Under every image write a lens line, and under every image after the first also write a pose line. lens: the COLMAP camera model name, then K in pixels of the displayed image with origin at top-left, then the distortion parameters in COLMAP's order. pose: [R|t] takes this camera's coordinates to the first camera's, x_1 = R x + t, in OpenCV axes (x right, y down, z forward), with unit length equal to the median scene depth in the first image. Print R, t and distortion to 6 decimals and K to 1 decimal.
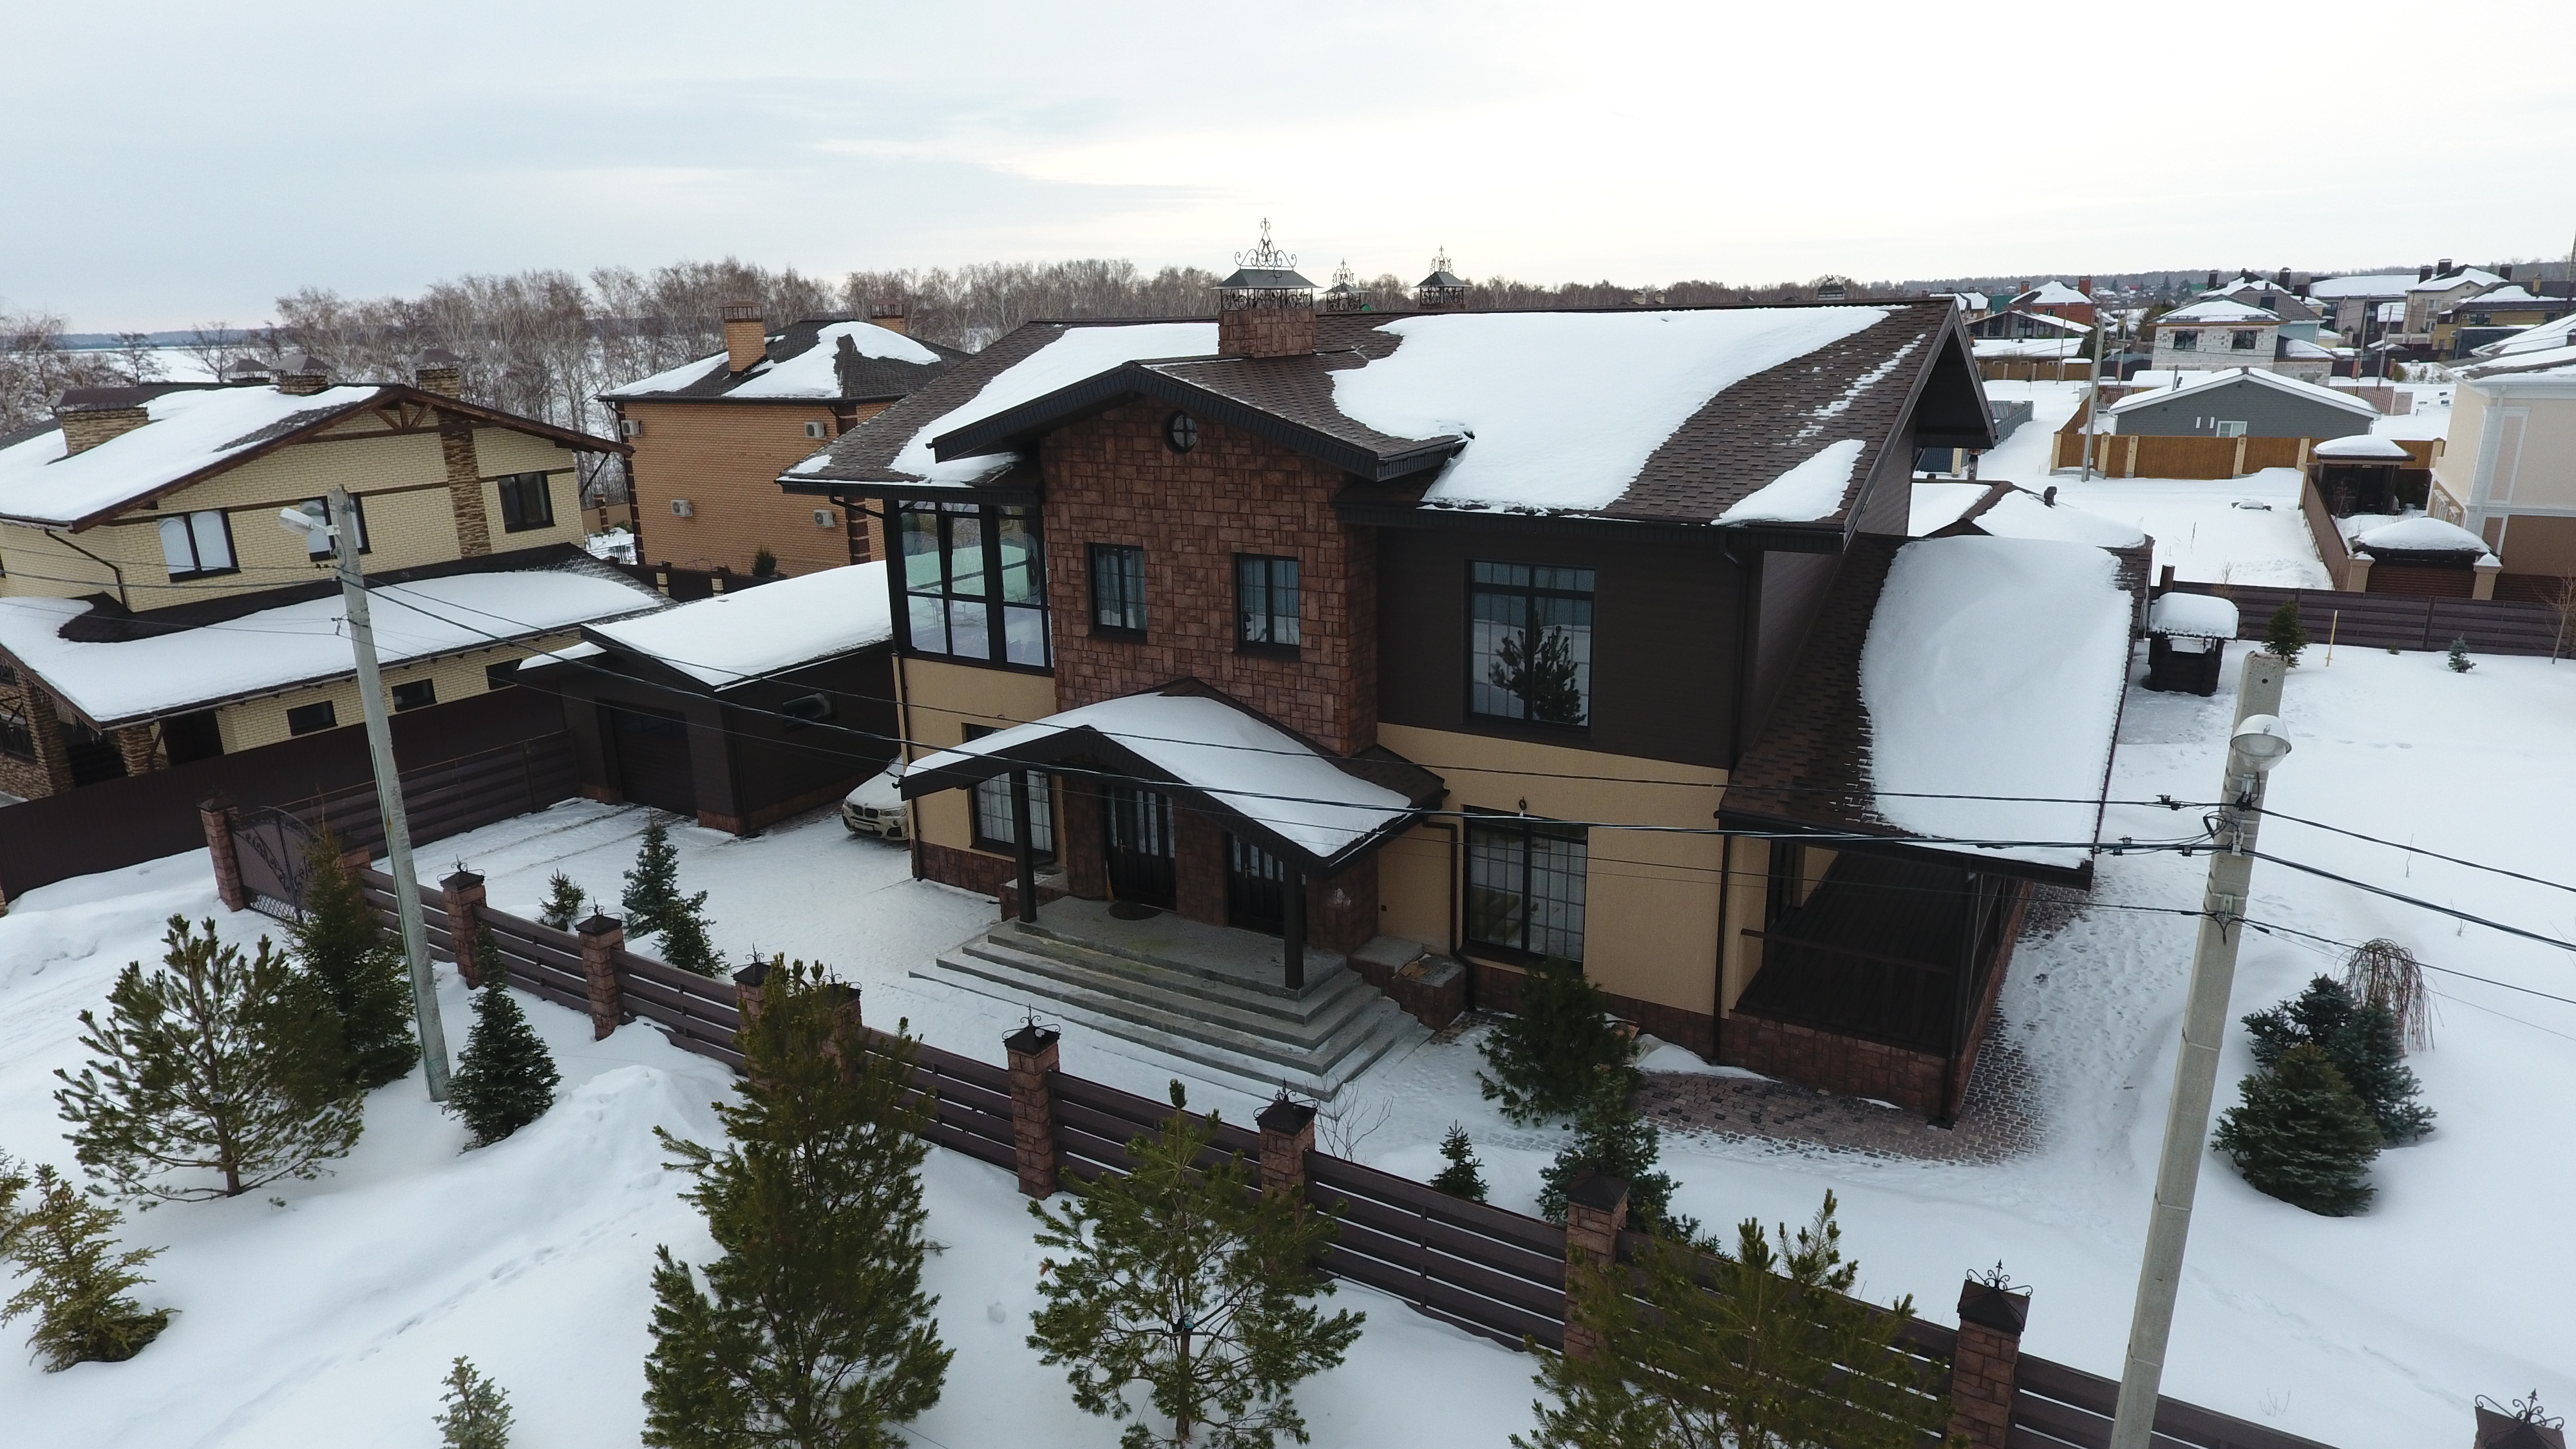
lens RADIAL K [[1487.9, 0, 1271.3], [0, 1487.9, 726.7], [0, 0, 1]] dist [-0.004006, -0.000538]
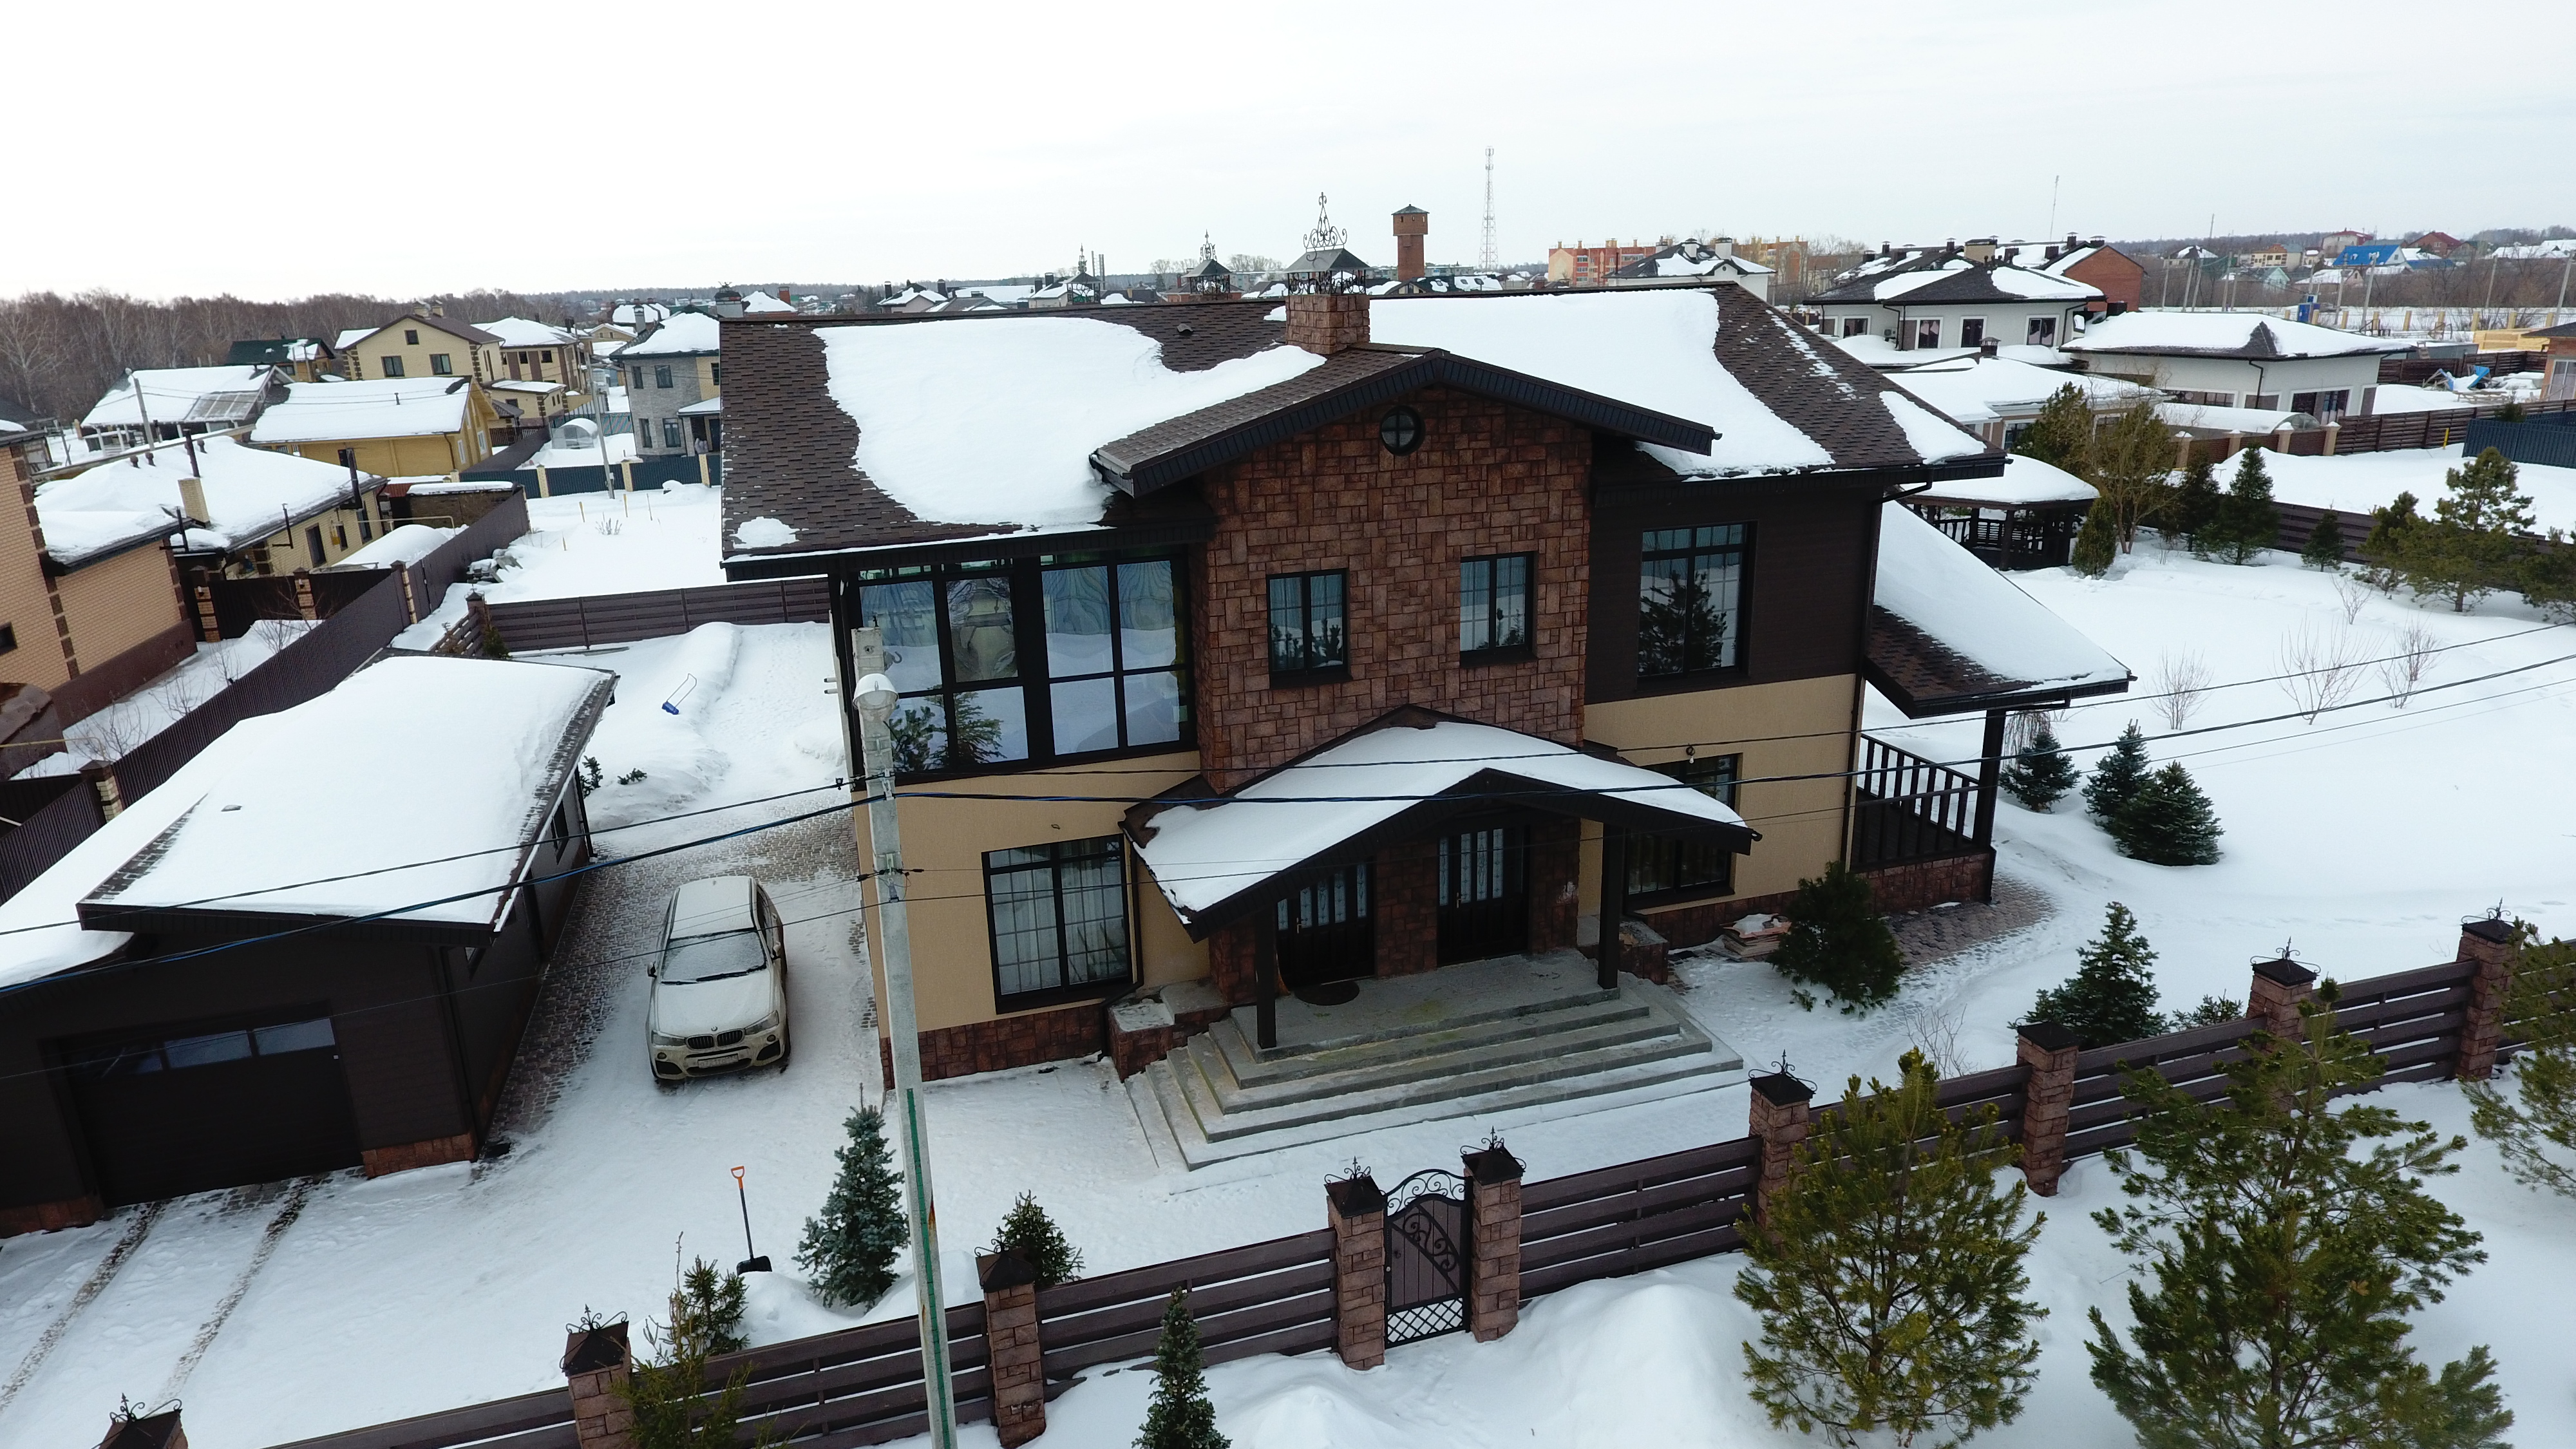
lens RADIAL K [[1487.9, 0, 1271.3], [0, 1487.9, 726.7], [0, 0, 1]] dist [-0.004006, -0.000538]
pose [[0.665267, -0.210290, 0.716378, -0.760946], [0.215638, 0.972741, 0.085292, -0.116070], [-0.714787, 0.097737, 0.692479, 0.449893]]
